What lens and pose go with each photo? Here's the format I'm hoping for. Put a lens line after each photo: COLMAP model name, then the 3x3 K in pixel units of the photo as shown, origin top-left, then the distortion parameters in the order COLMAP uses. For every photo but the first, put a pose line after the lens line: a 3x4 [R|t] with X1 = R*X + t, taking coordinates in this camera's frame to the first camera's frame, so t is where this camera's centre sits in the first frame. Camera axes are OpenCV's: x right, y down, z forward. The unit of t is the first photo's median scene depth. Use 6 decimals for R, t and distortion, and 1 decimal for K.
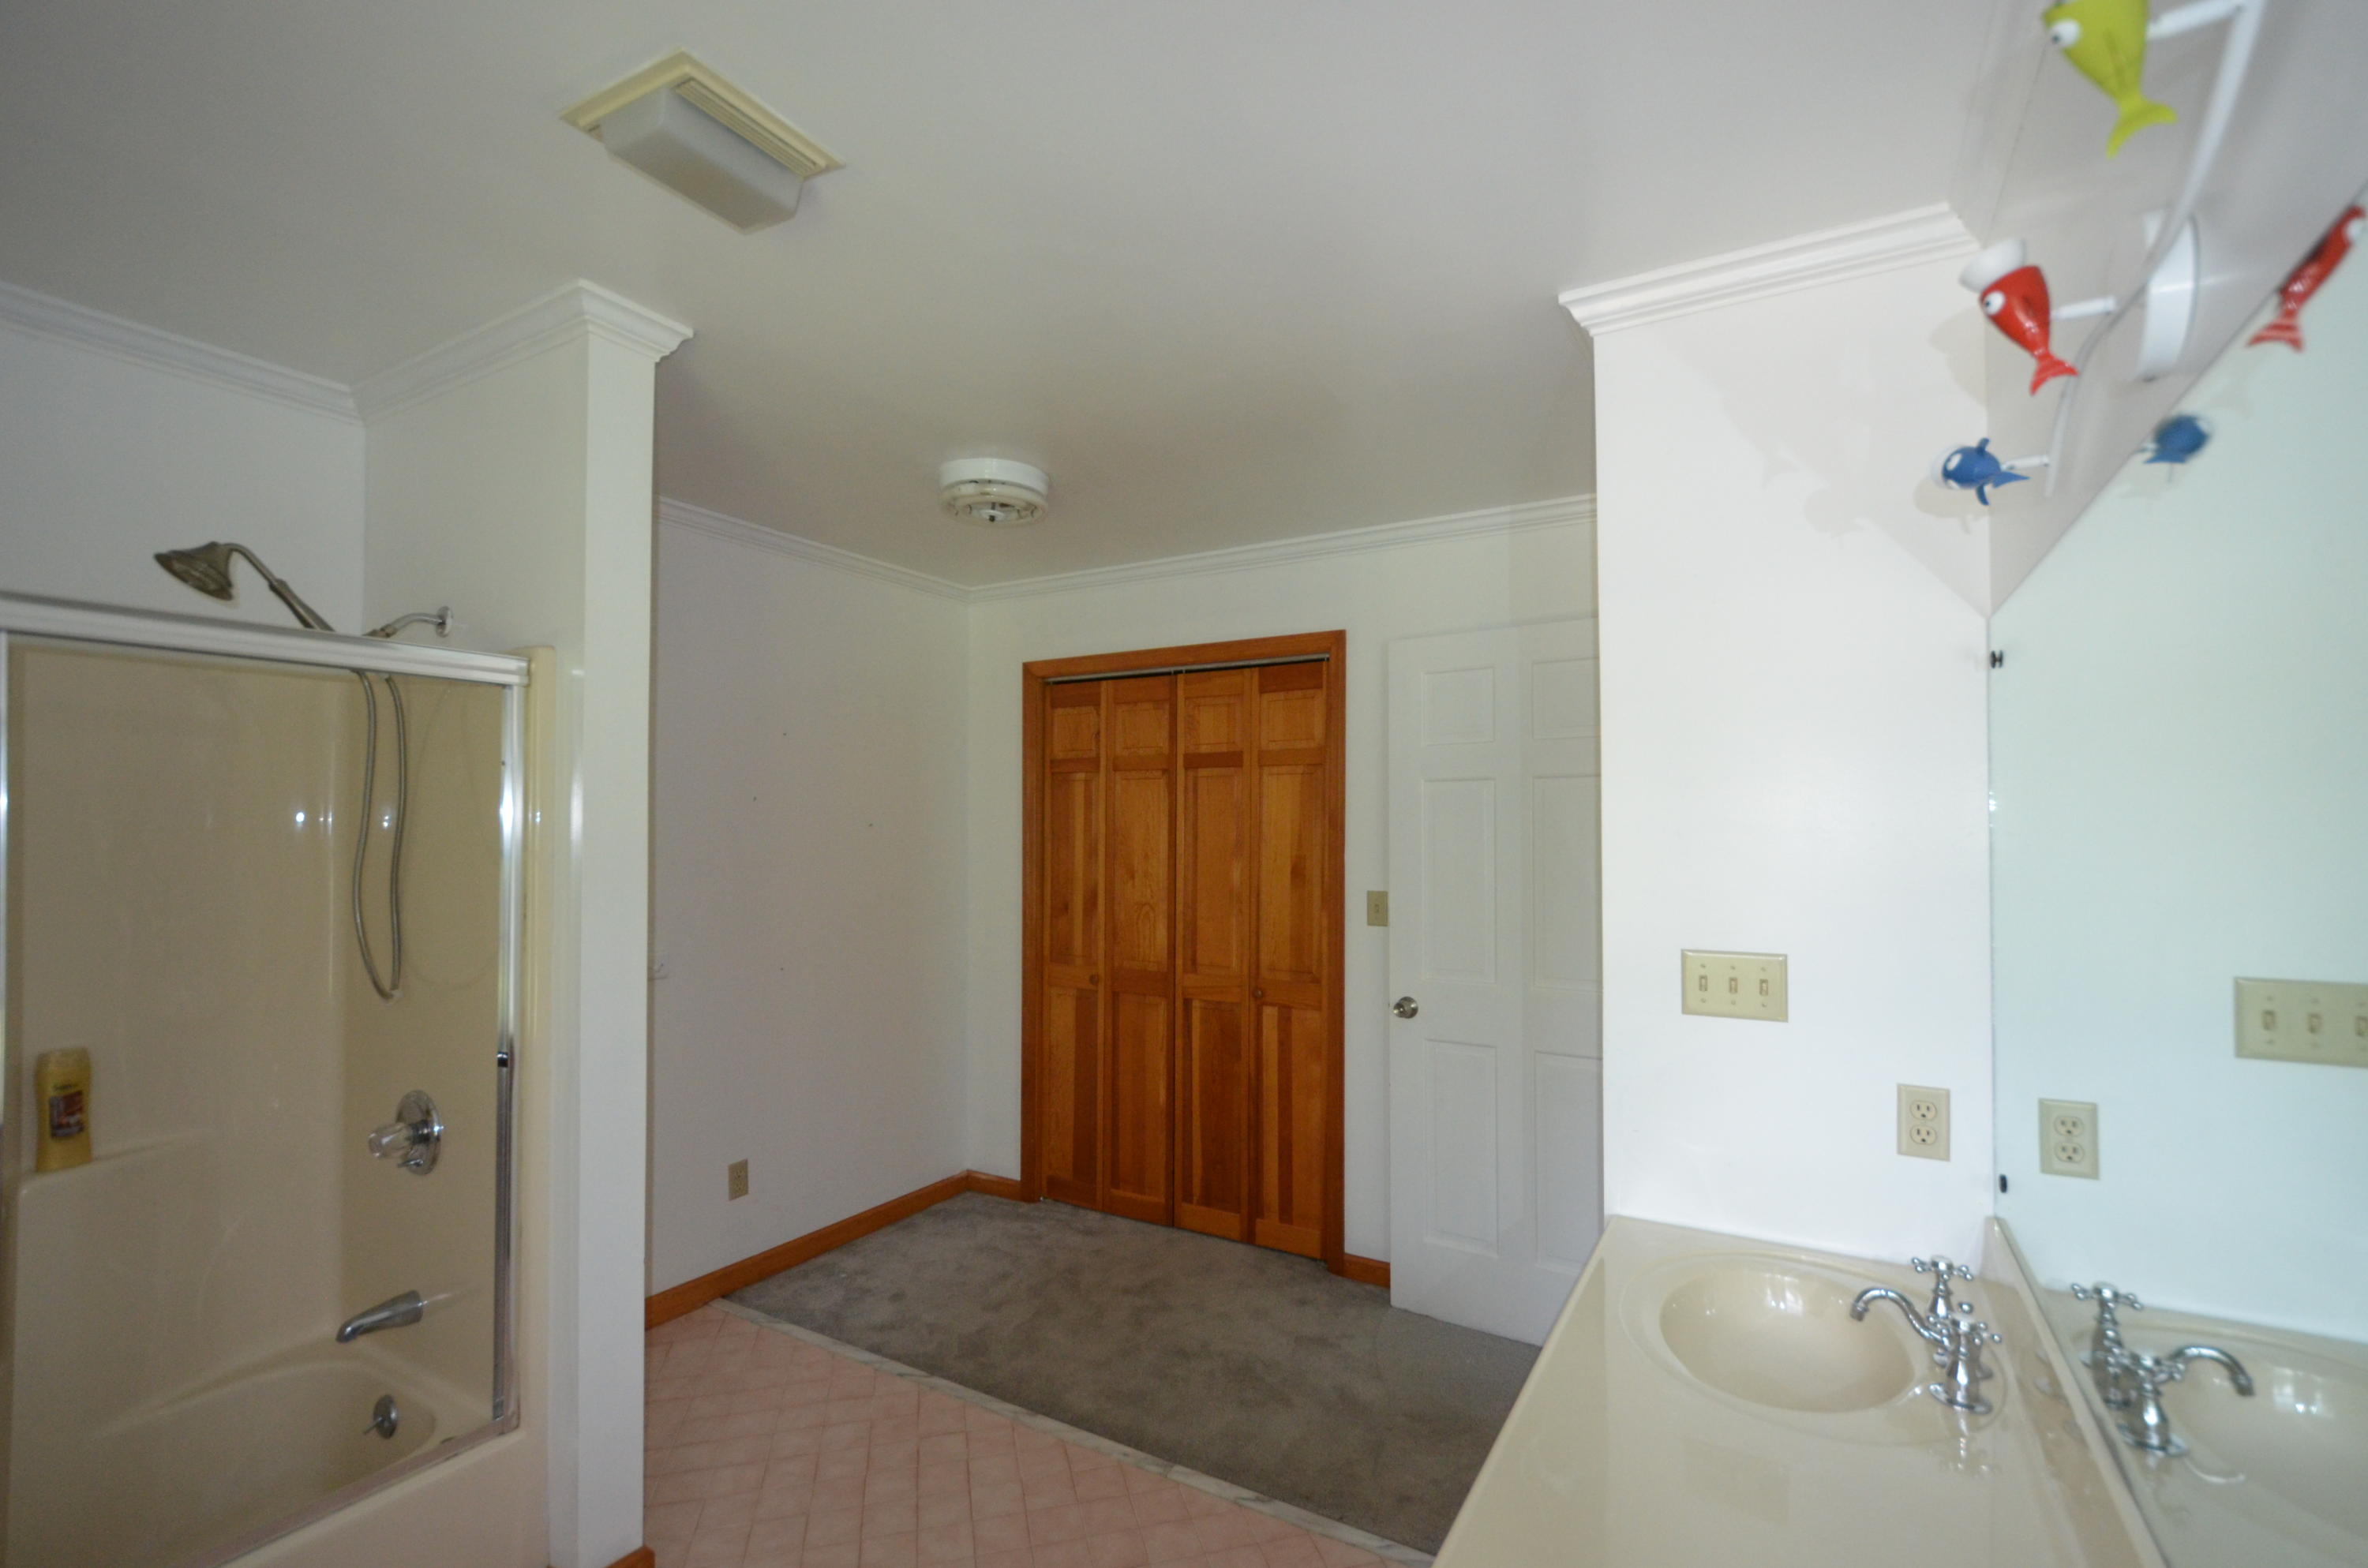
lens RADIAL K [[1026.5, 0, 1208.1], [0, 1026.5, 814.2], [0, 0, 1]] dist [0.000629, 0.000047]
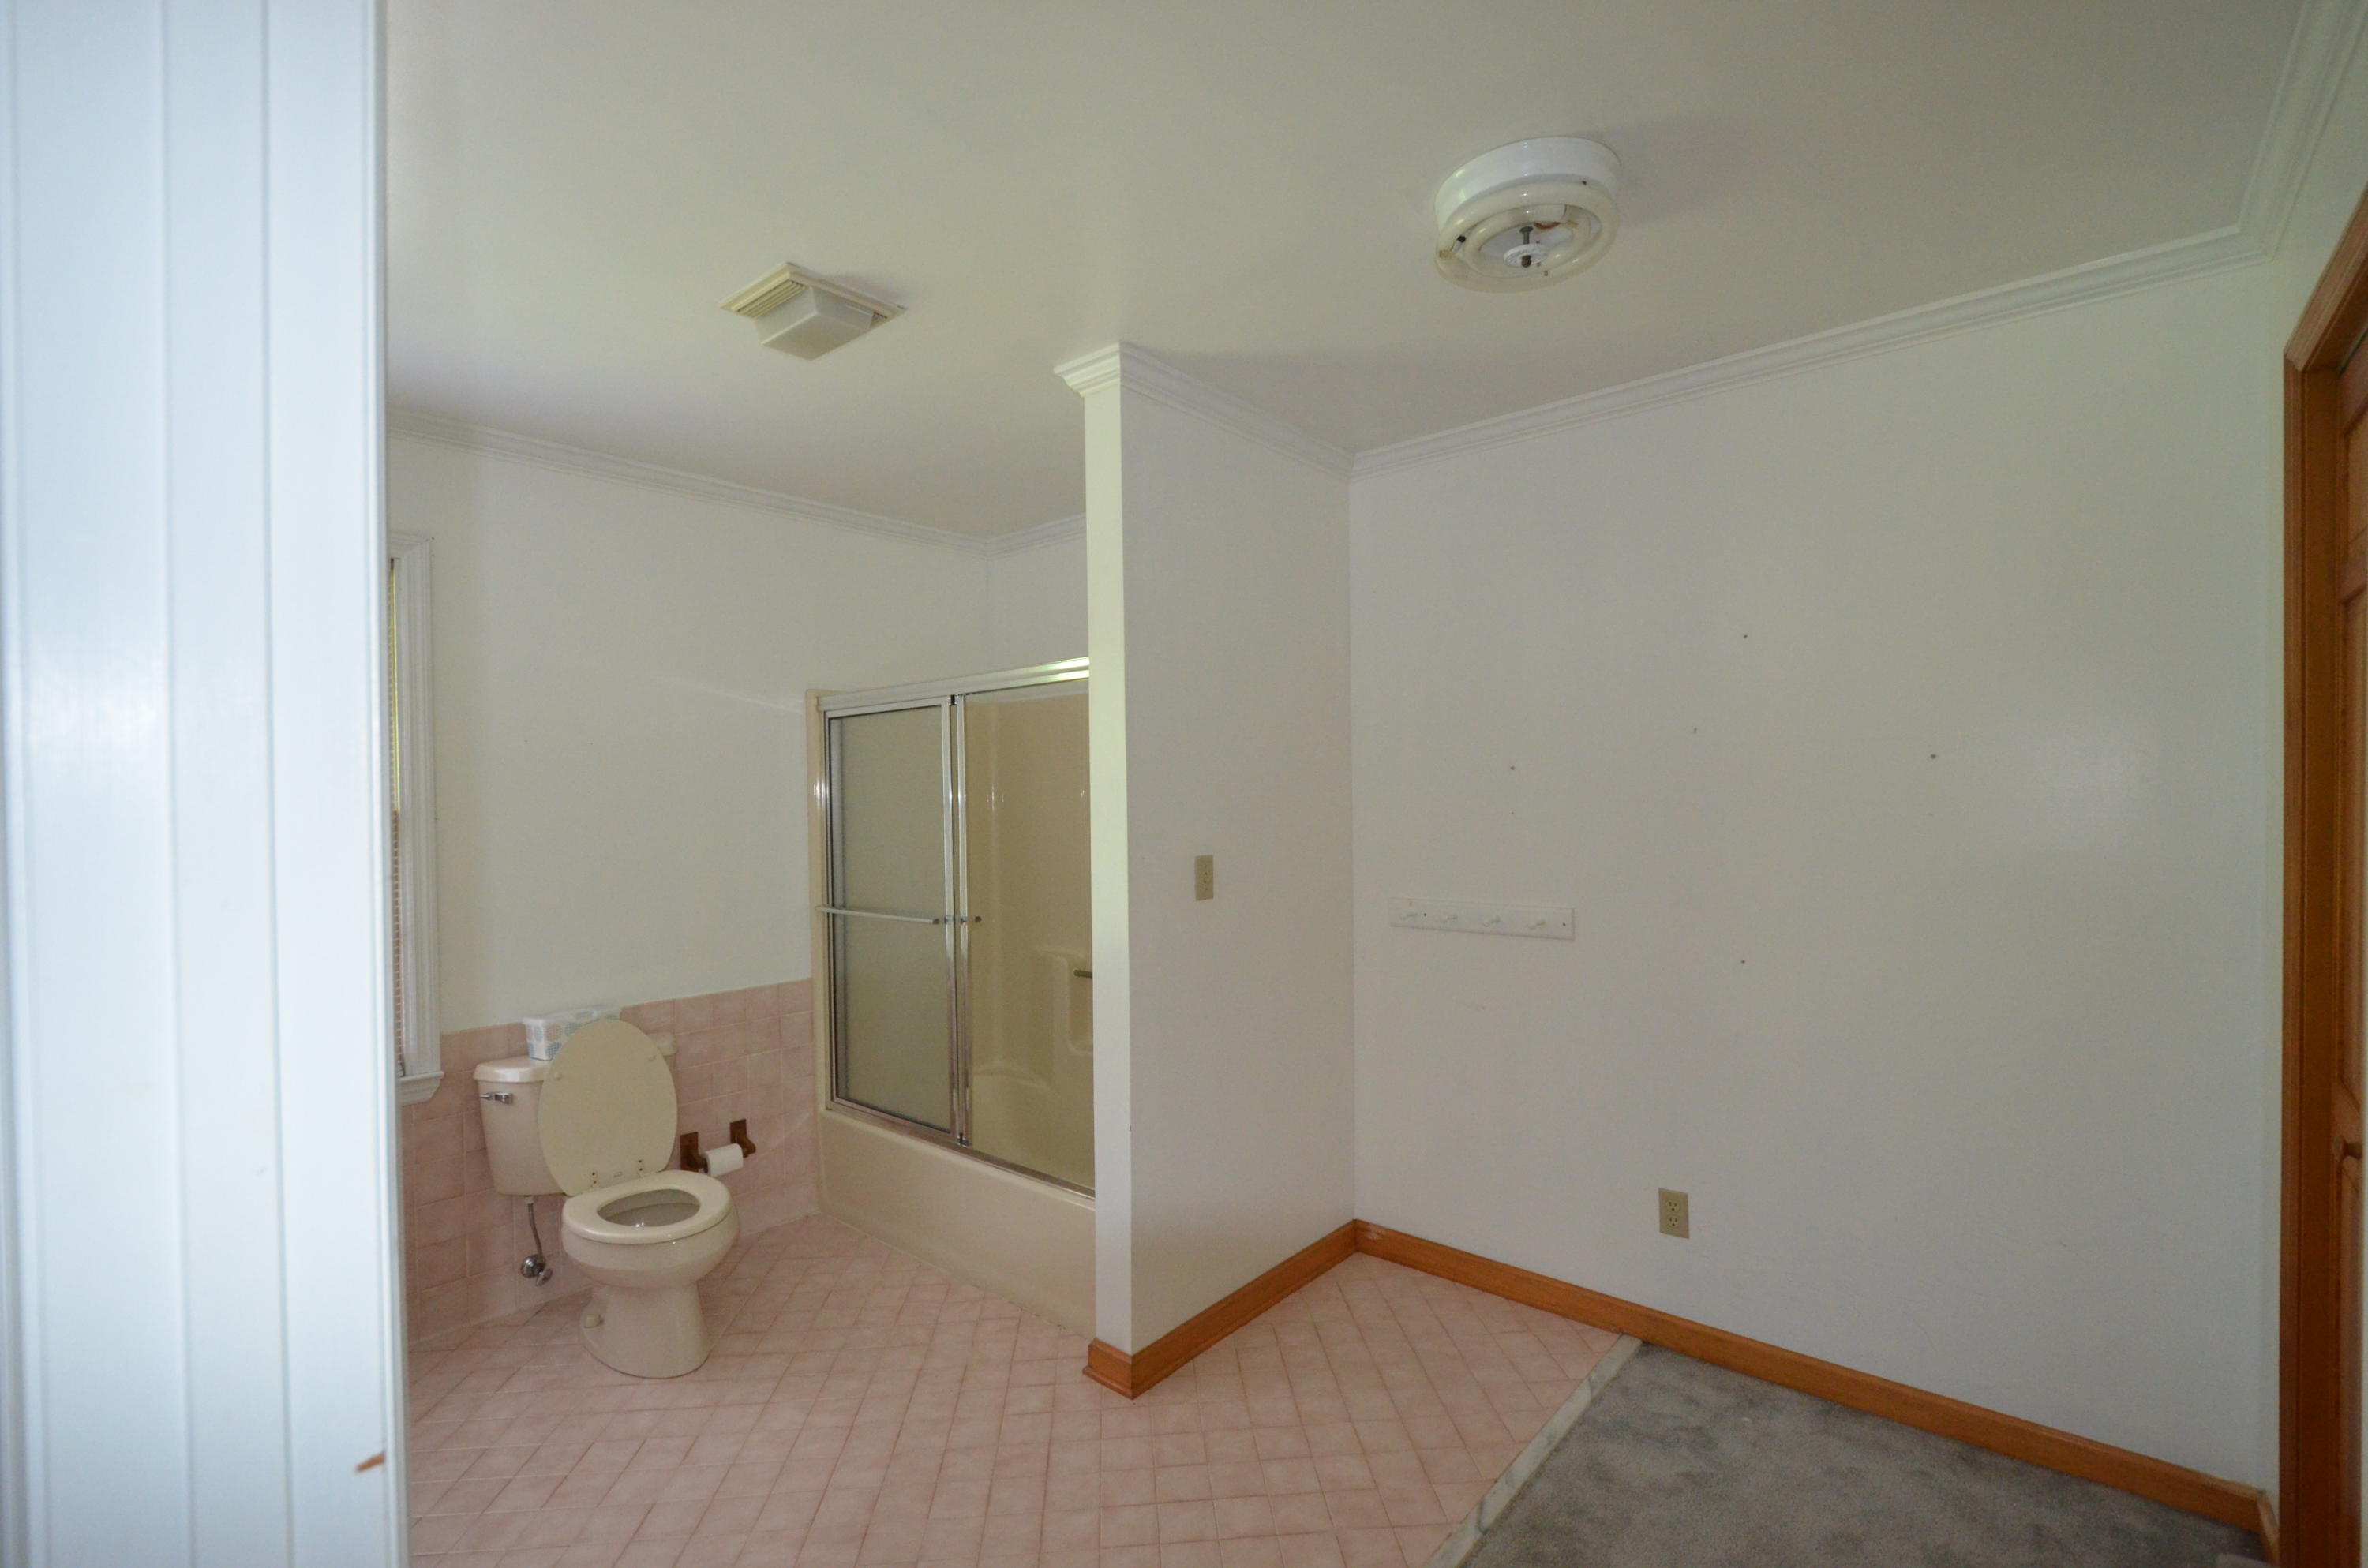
lens RADIAL K [[1026.5, 0, 1208.1], [0, 1026.5, 814.2], [0, 0, 1]] dist [0.000629, 0.000047]
pose [[-0.178752, 0.008945, -0.983854, 0.441644], [0.023555, 0.999711, 0.004809, 0.040739], [0.983612, -0.022315, -0.178911, 0.913581]]
